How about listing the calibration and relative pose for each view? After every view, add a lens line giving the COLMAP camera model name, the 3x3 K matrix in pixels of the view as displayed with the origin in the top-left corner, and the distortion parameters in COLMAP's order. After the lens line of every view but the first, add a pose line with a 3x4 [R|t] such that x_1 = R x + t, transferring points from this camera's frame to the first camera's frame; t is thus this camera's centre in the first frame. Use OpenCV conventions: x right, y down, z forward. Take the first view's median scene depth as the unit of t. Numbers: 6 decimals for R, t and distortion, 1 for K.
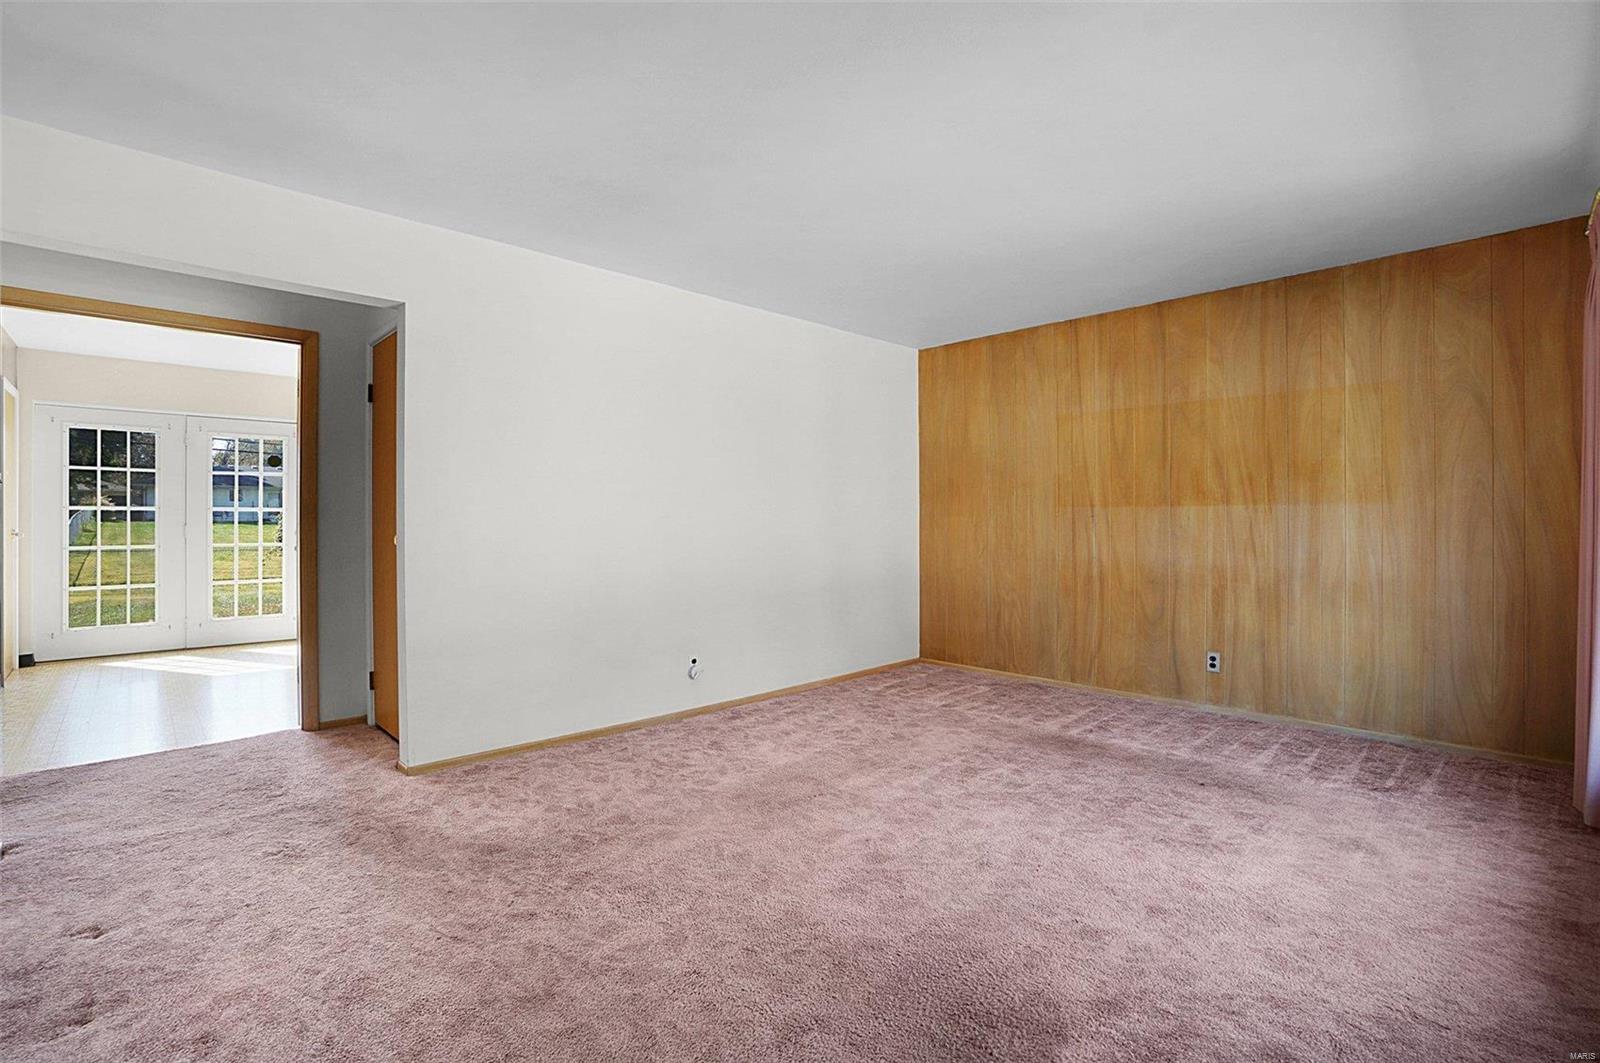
lens RADIAL K [[725.6, 0, 795.8], [0, 725.6, 522.8], [0, 0, 1]] dist [-0.051263, 0.016134]
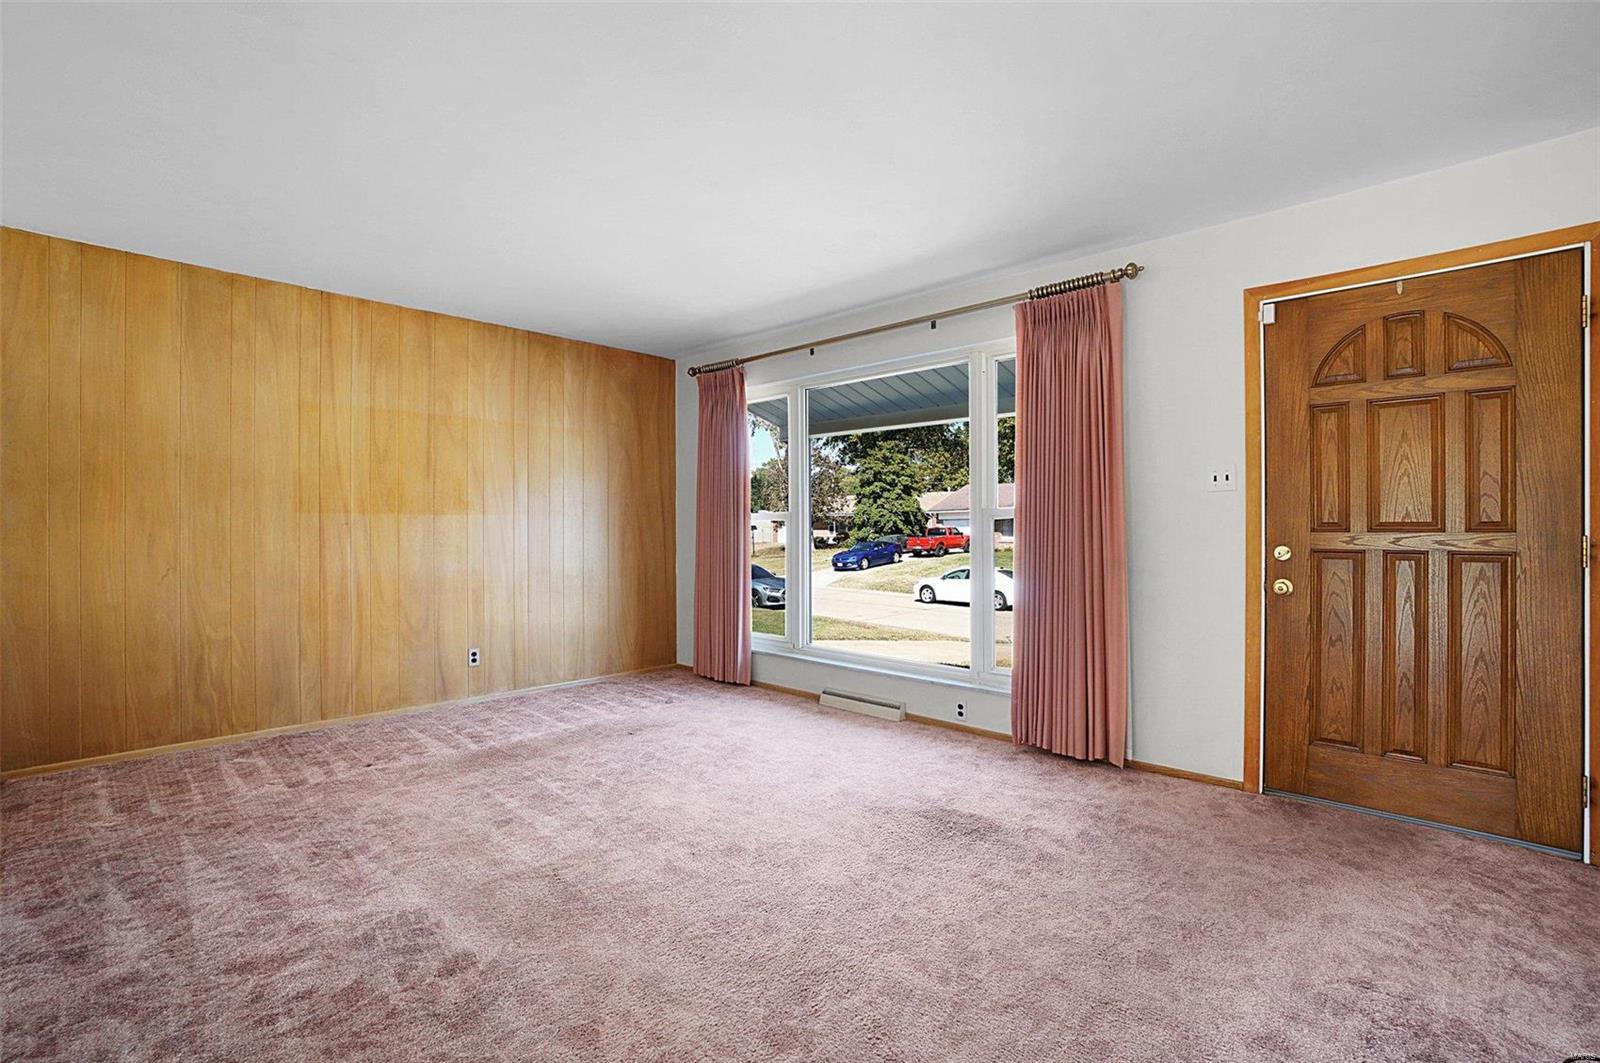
lens RADIAL K [[725.6, 0, 796.5], [0, 725.6, 526.3], [0, 0, 1]] dist [-0.051263, 0.016134]
pose [[-0.048895, 0.004266, 0.998795, -0.592171], [0.002114, 0.999989, -0.004167, -0.001100], [-0.998802, 0.001908, -0.048904, 0.604339]]
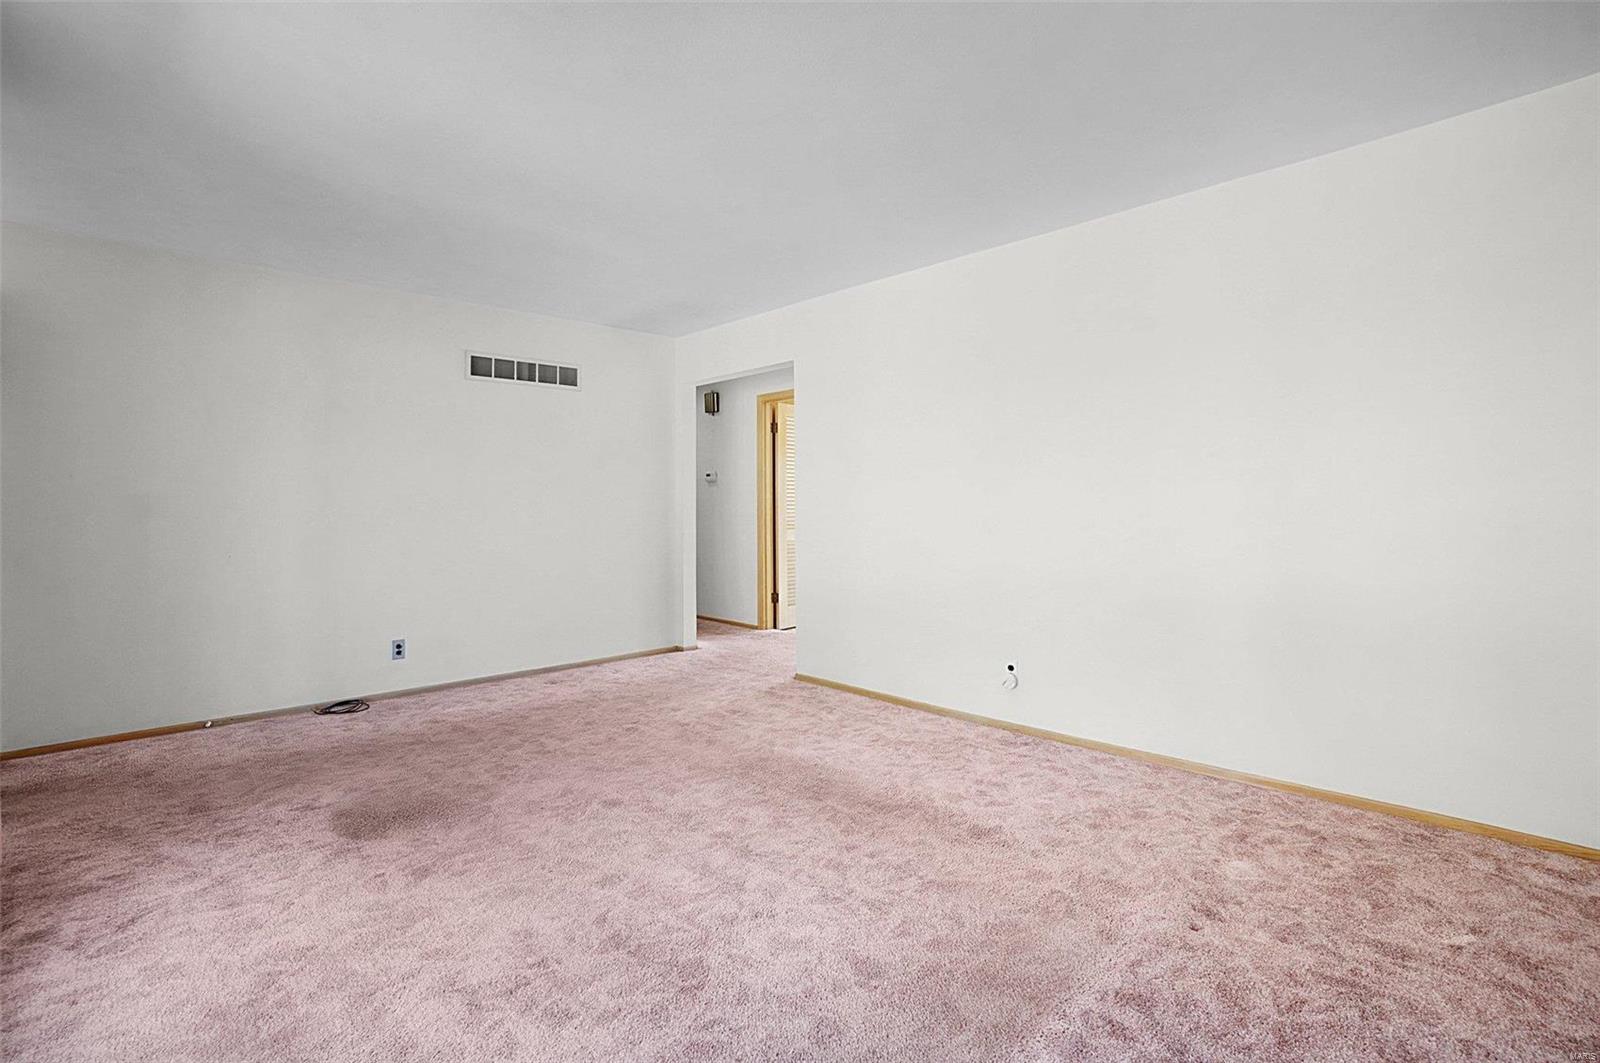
lens RADIAL K [[725.6, 0, 786.6], [0, 725.6, 525.7], [0, 0, 1]] dist [-0.051263, 0.016134]
pose [[-0.005126, 0.028686, -0.999575, 0.789919], [-0.001123, 0.999588, 0.028692, -0.008356], [0.999986, 0.001269, -0.005092, 0.814511]]
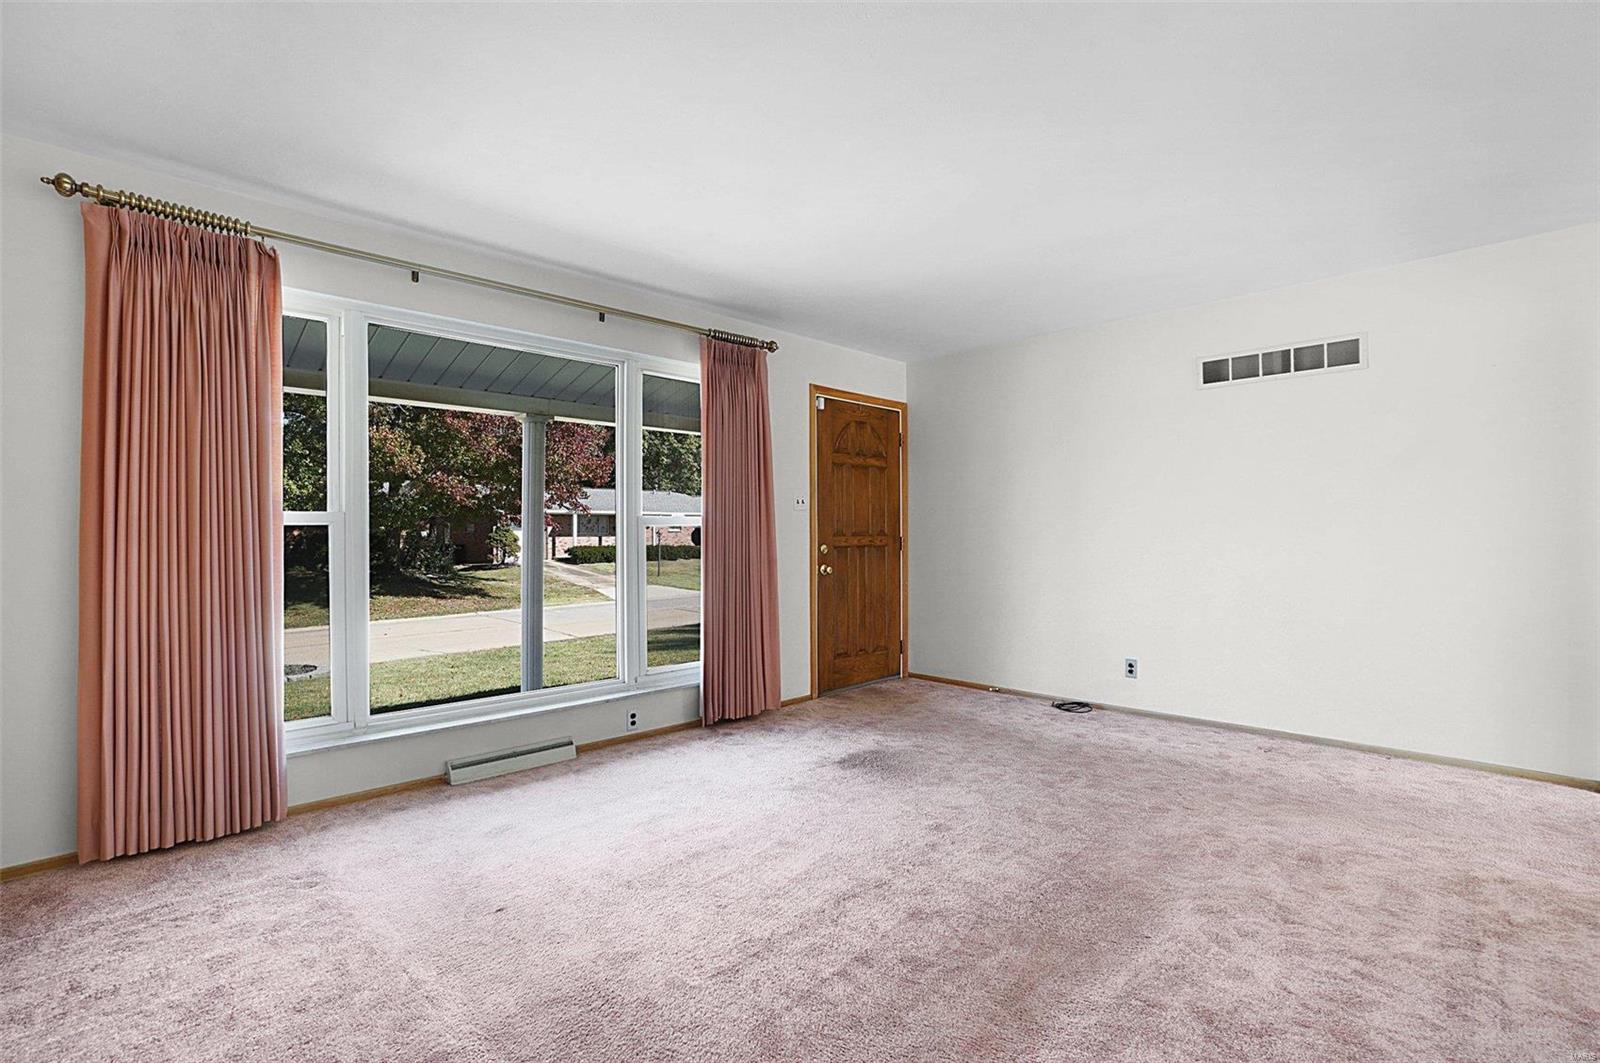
lens RADIAL K [[725.6, 0, 795.6], [0, 725.6, 531.9], [0, 0, 1]] dist [-0.051263, 0.016134]
pose [[-0.999912, 0.006772, -0.011392, 0.223799], [0.006775, 0.999977, -0.000294, -0.004729], [0.011390, -0.000371, -0.999935, 1.354947]]
